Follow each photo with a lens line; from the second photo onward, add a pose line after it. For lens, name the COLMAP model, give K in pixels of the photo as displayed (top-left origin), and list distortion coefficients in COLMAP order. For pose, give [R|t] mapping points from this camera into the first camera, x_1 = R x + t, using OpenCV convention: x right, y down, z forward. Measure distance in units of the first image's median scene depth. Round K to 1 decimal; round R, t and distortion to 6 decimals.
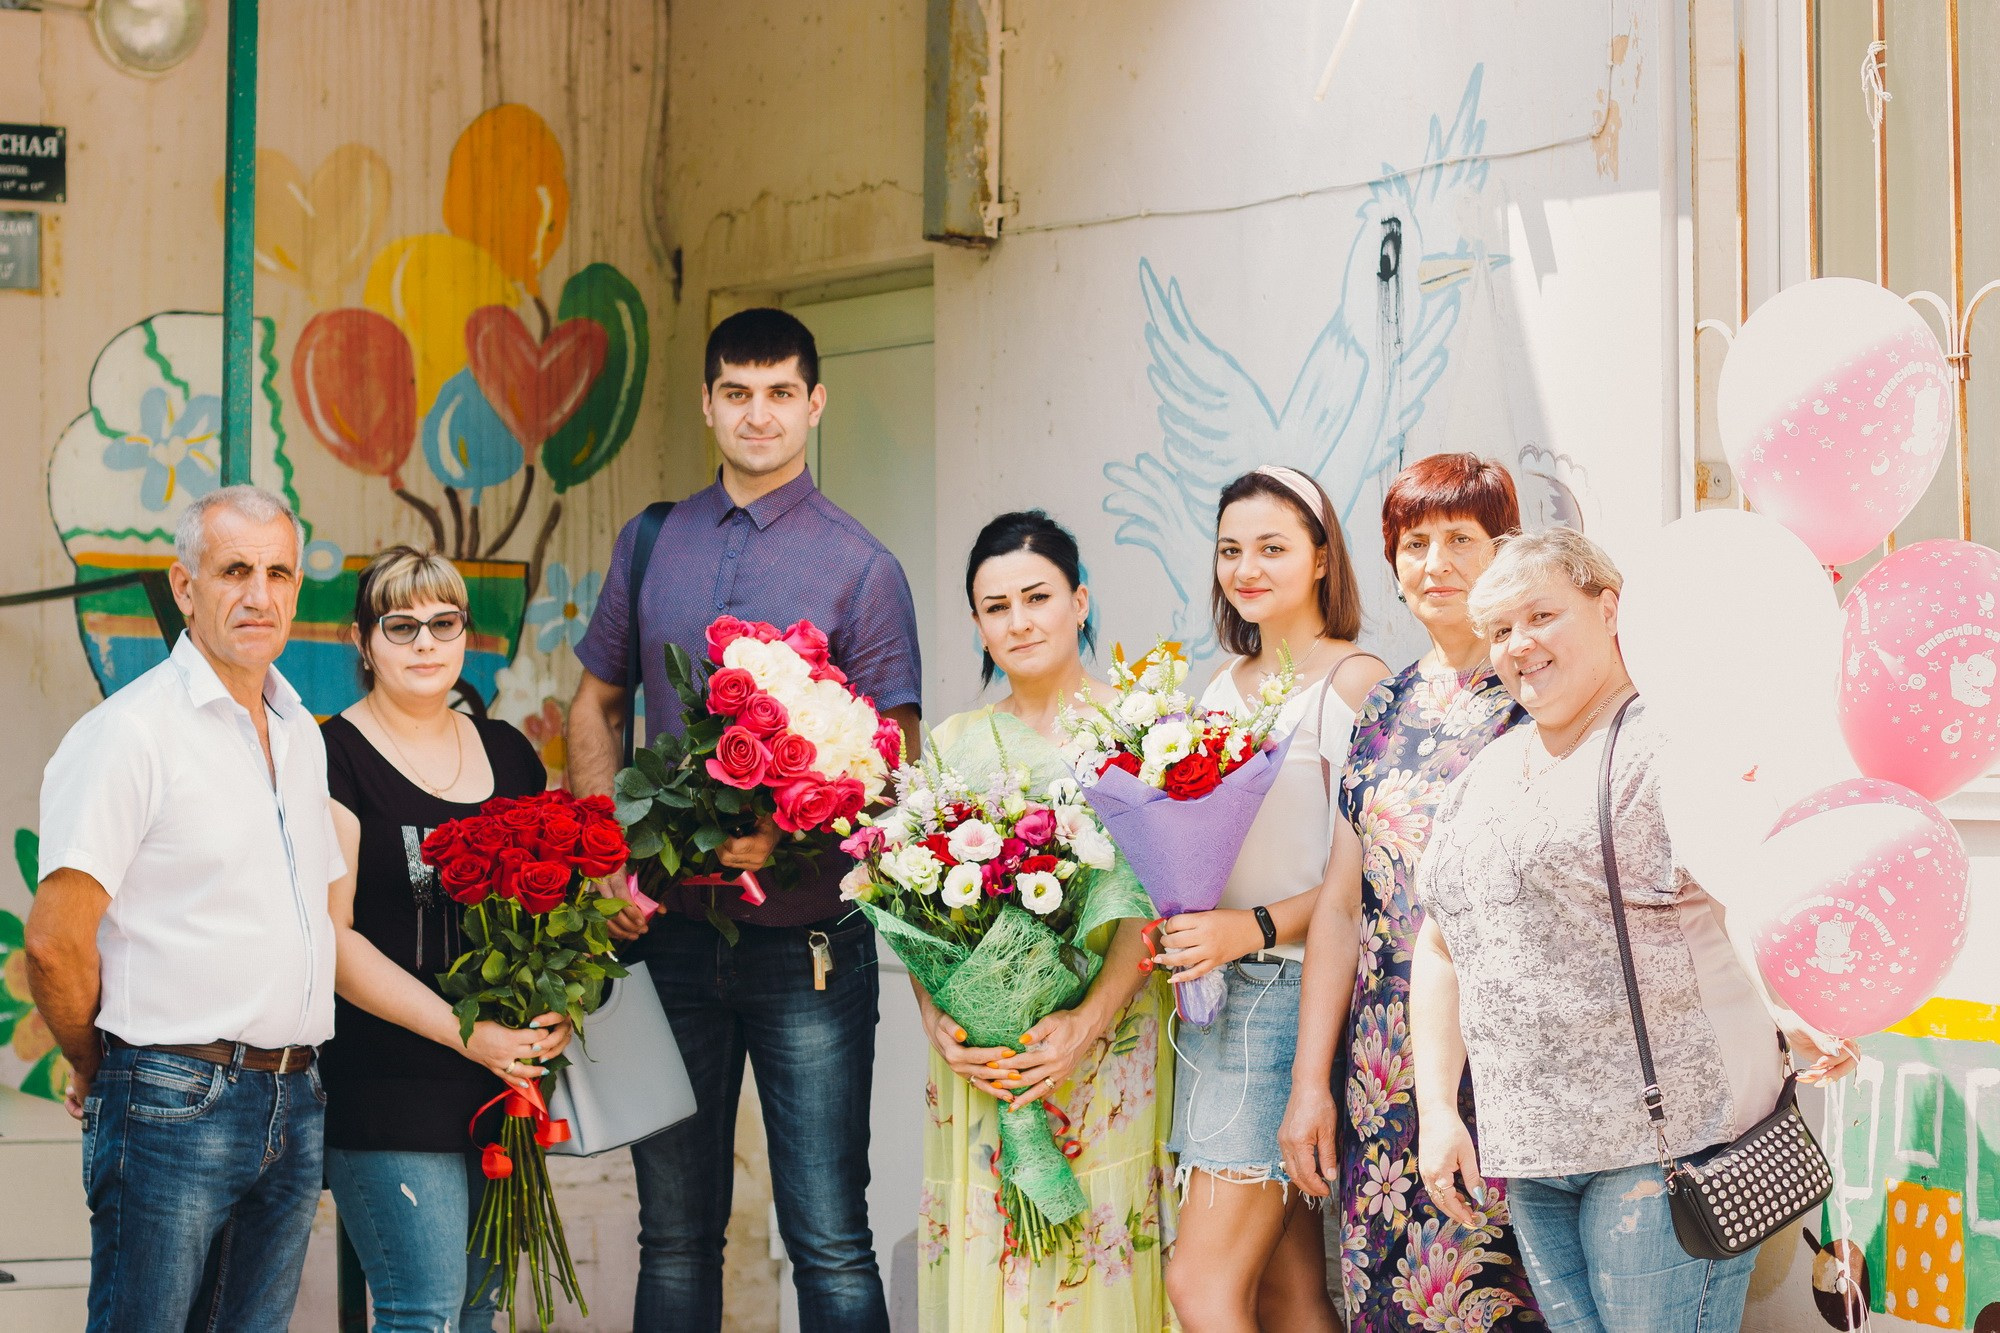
lens RADIAL K [[4624.9, 0, 1000.0], [0, 4624.9, 666.5], [0, 0, 1]] dist [-0.146976, -0.159211]
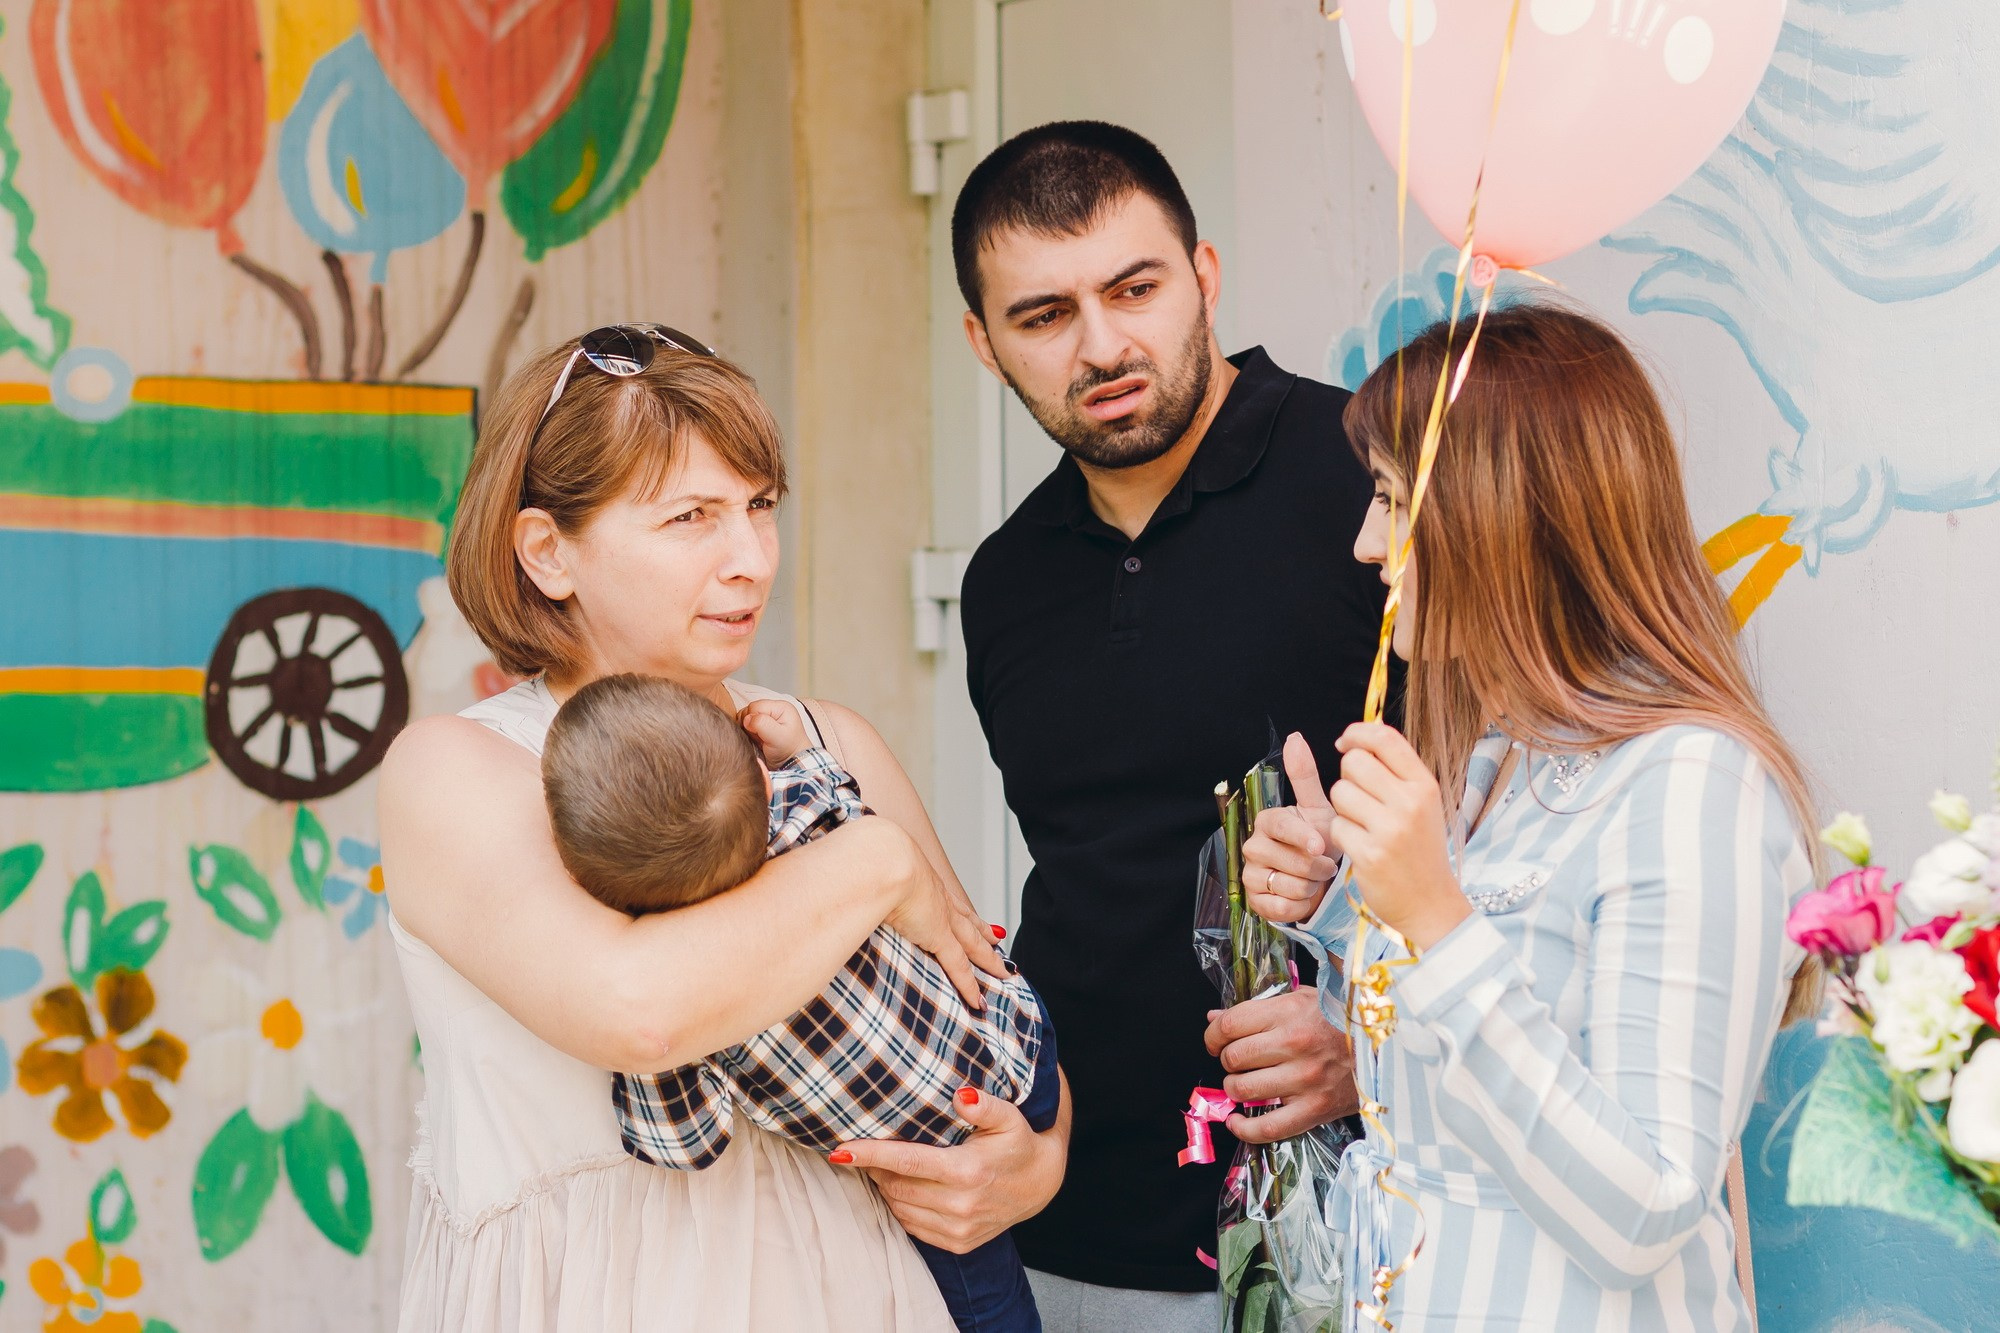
lens RADIAL K [[4932.9, 0, 1000.0], [0, 4932.9, 666.5], [0, 0, 1]] dist [0.014508, -0.062773]
pose [[0.999380, -0.009214, -0.033971, -0.019968], [0.010001, 0.999684, 0.023071, -0.001976], [0.033748, -0.023397, 0.999156, 0.417552]]
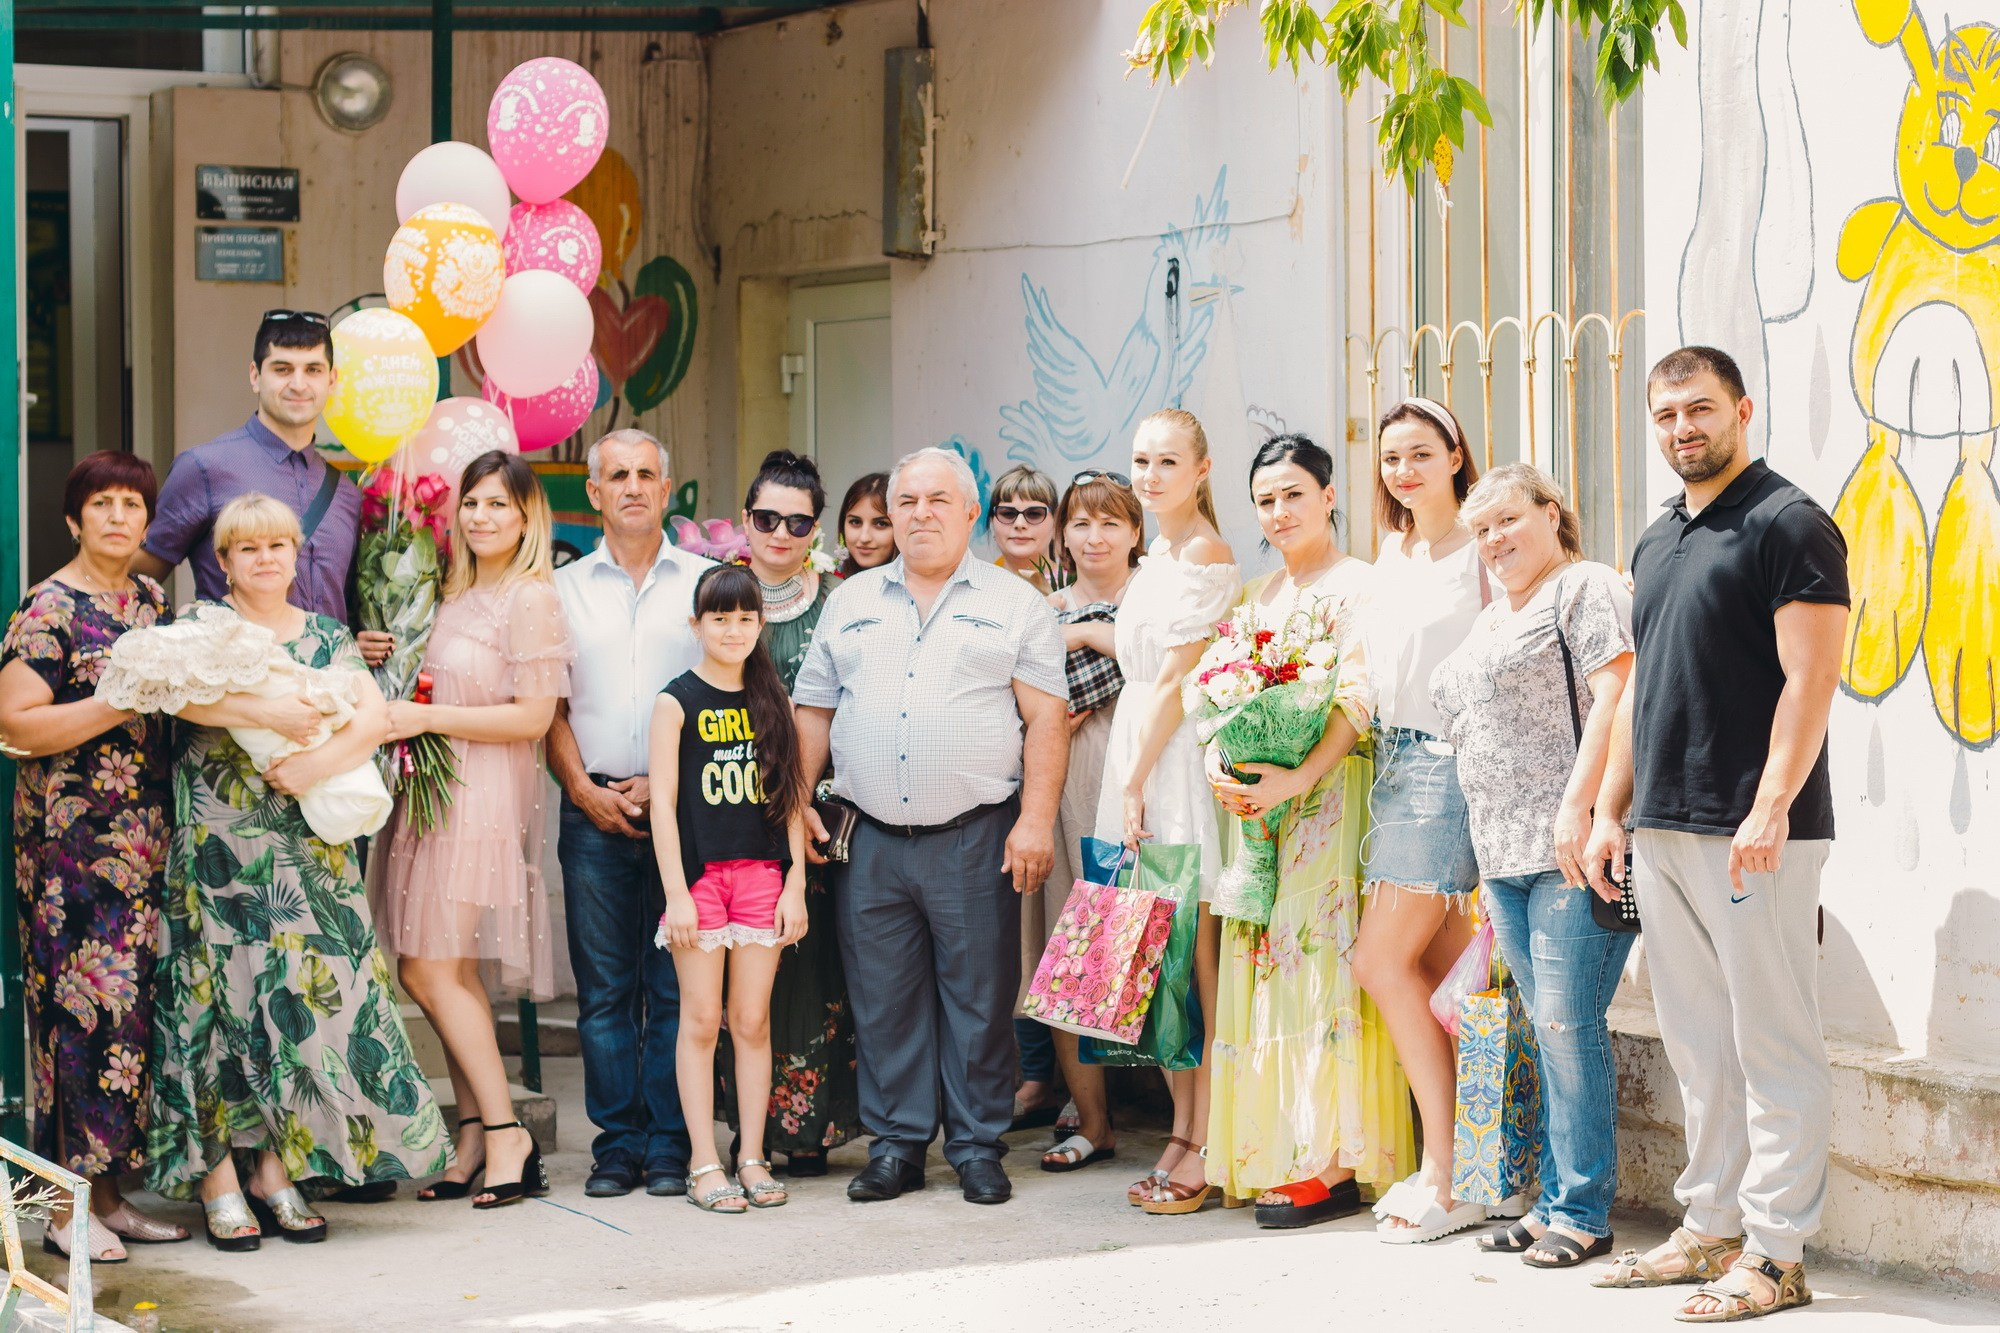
lens RADIAL K [[4515.0, 0, 1000.0], [0, 4515.0, 666.5], [0, 0, 1]] dist [-0.003330, 0.029413]
pose [[0.999994, -0.003362, -0.000813, 0.020217], [0.003390, 0.999289, 0.037561, -0.012014], [0.000687, -0.037564, 0.999294, -0.432609]]
